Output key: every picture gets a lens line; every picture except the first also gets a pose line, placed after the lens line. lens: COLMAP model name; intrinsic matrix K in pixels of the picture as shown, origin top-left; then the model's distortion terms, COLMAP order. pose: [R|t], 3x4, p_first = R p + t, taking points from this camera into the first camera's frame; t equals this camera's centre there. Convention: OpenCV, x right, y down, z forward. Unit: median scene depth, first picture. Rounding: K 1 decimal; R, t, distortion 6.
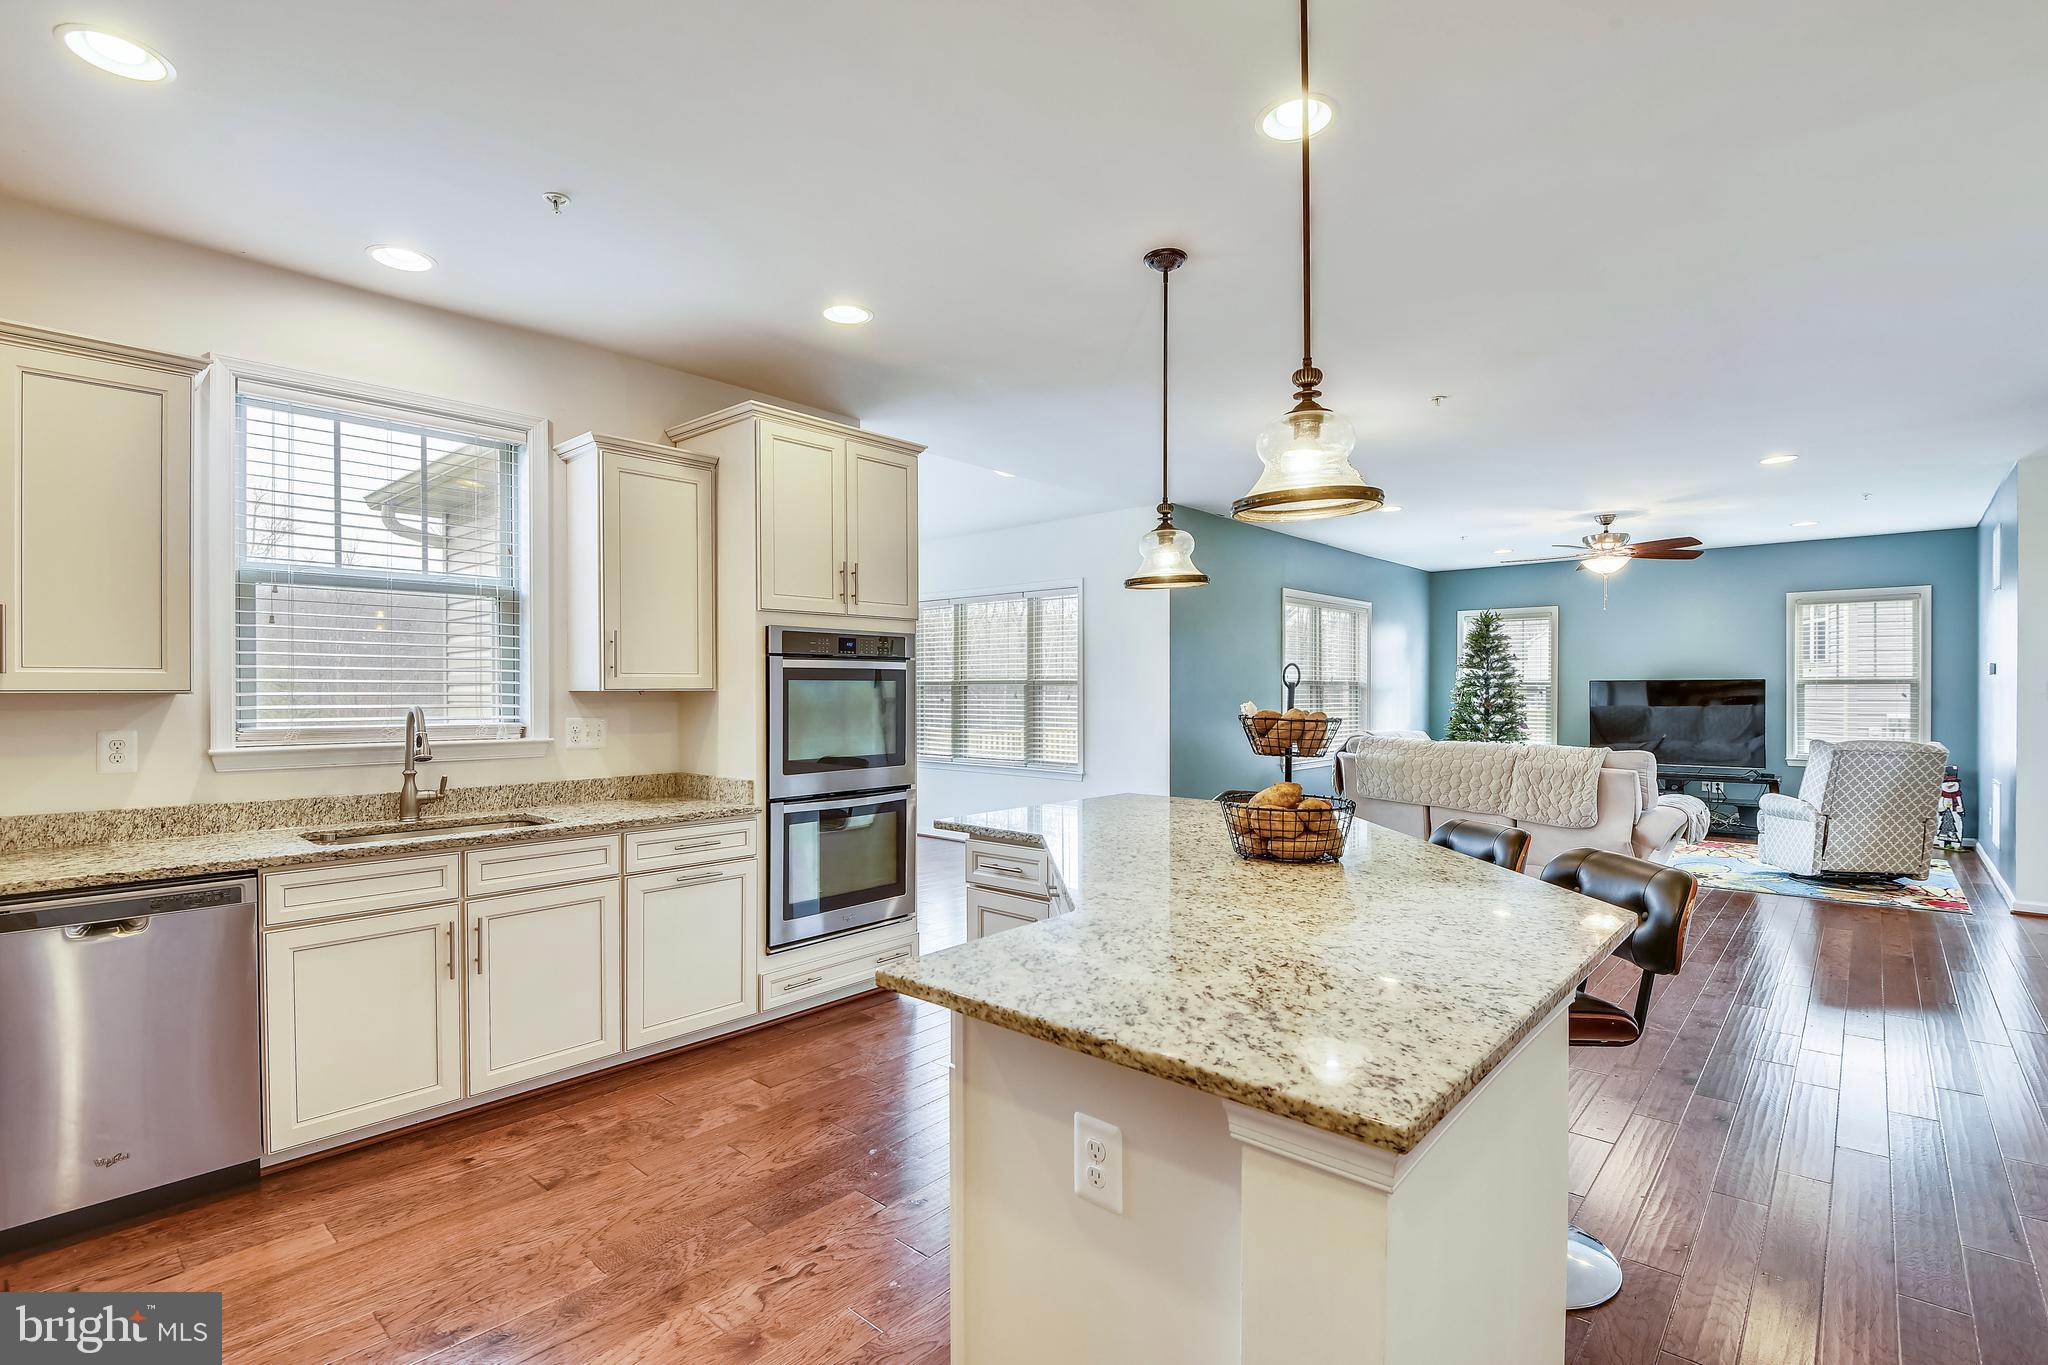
lens RADIAL K [[939.9, 0, 1040.0], [0, 939.9, 682.9], [0, 0, 1]] dist [0.001527, -0.000304]
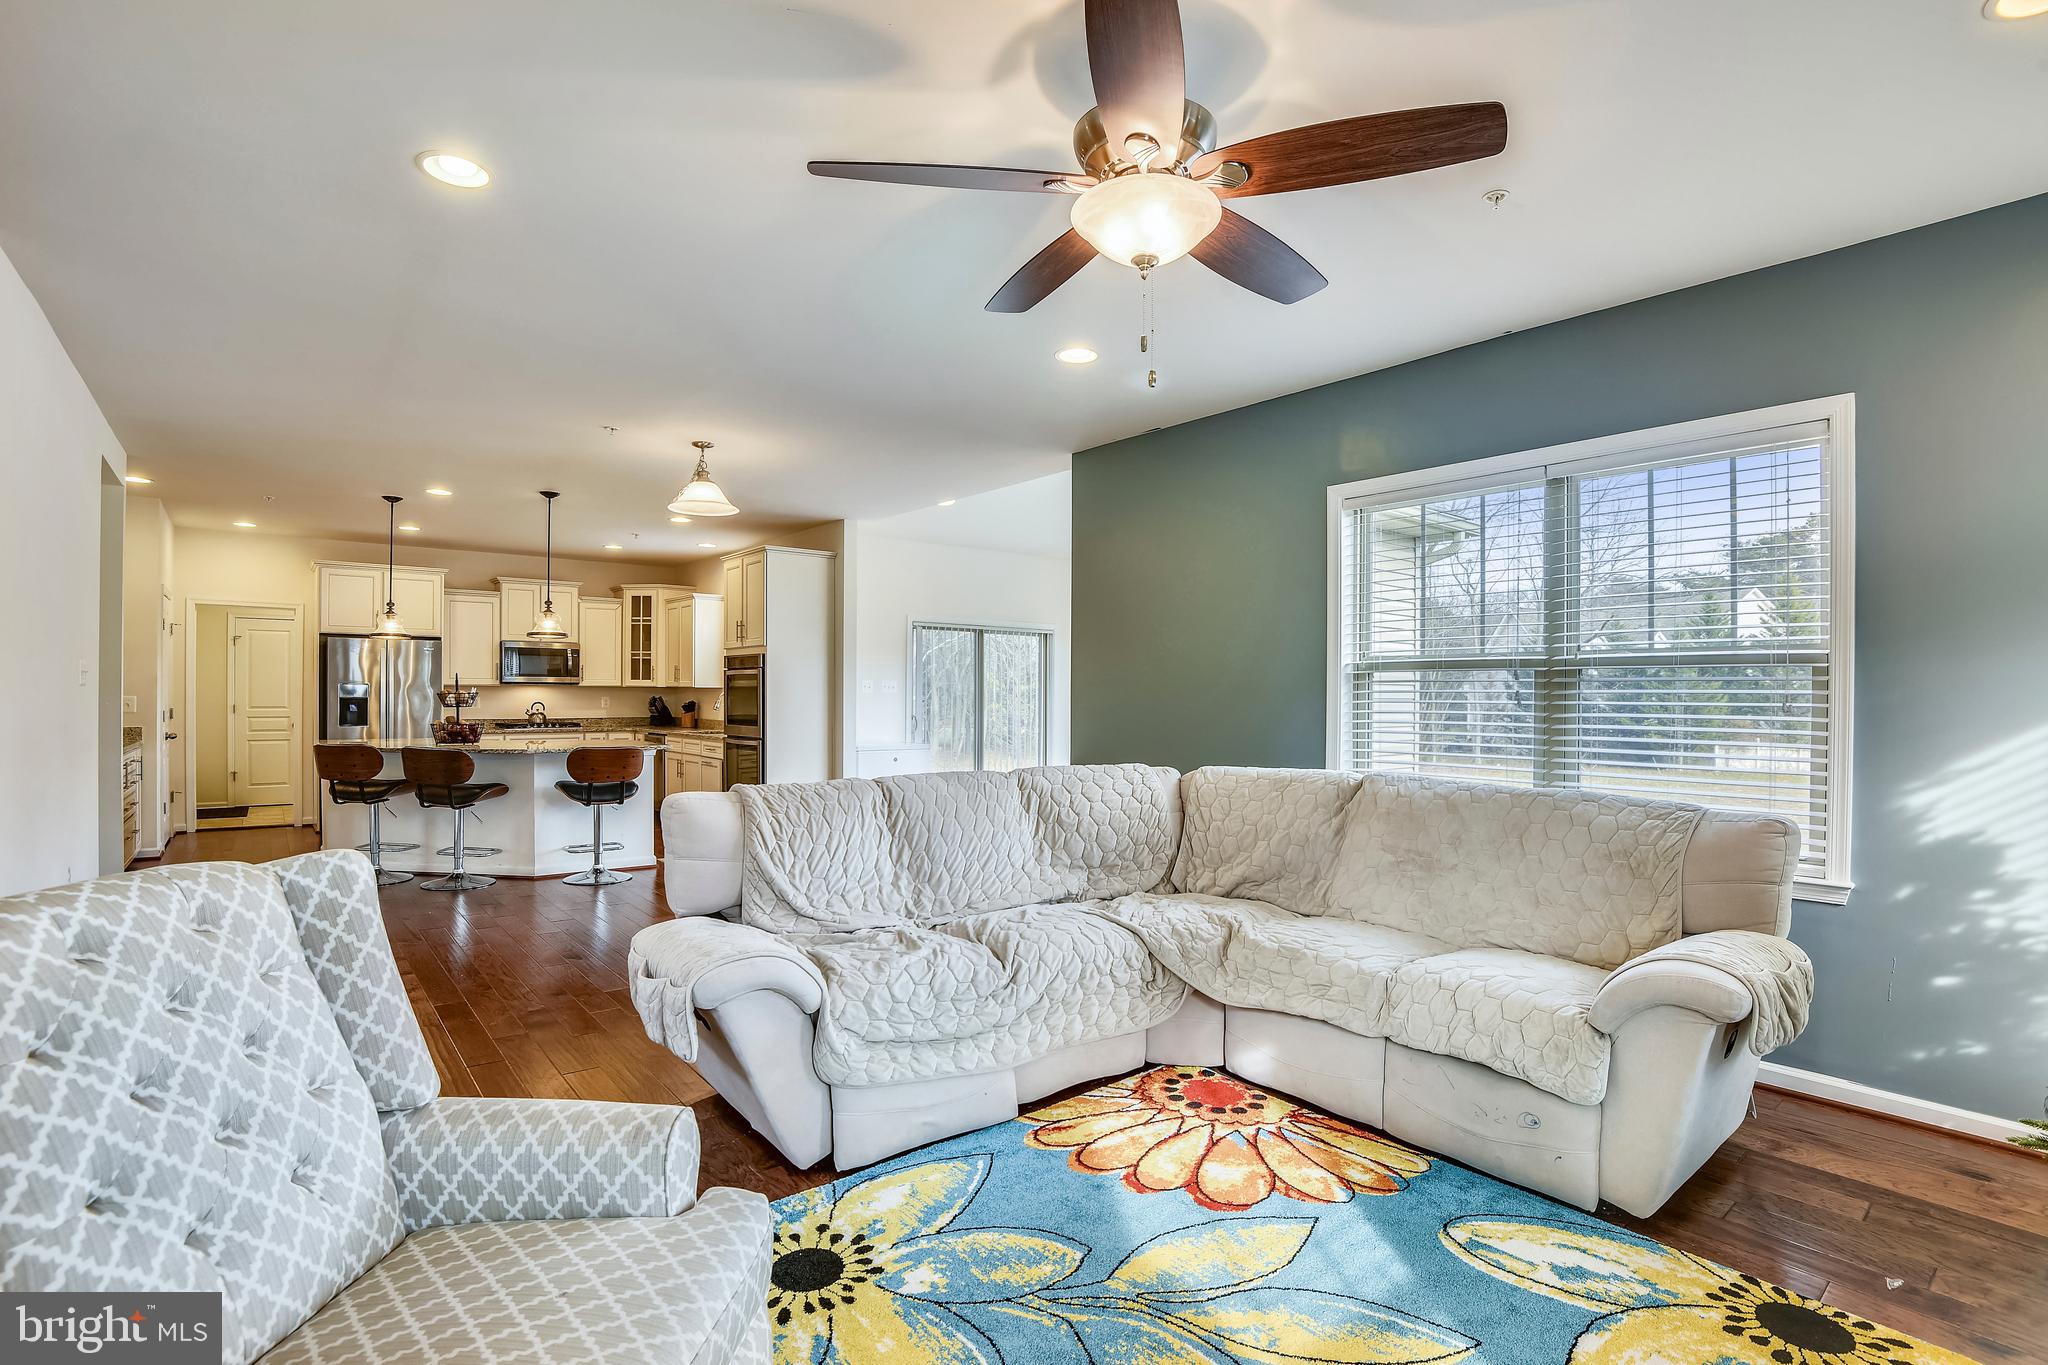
lens RADIAL K [[972.2, 0, 1024.0], [0, 972.2, 682.5], [0, 0, 1]] dist [-0.033409, 0.000141]
pose [[-0.167389, -0.010633, -0.985834, 1.816396], [0.005713, 0.999915, -0.011755, 0.032560], [0.985874, -0.007600, -0.167314, 2.051054]]
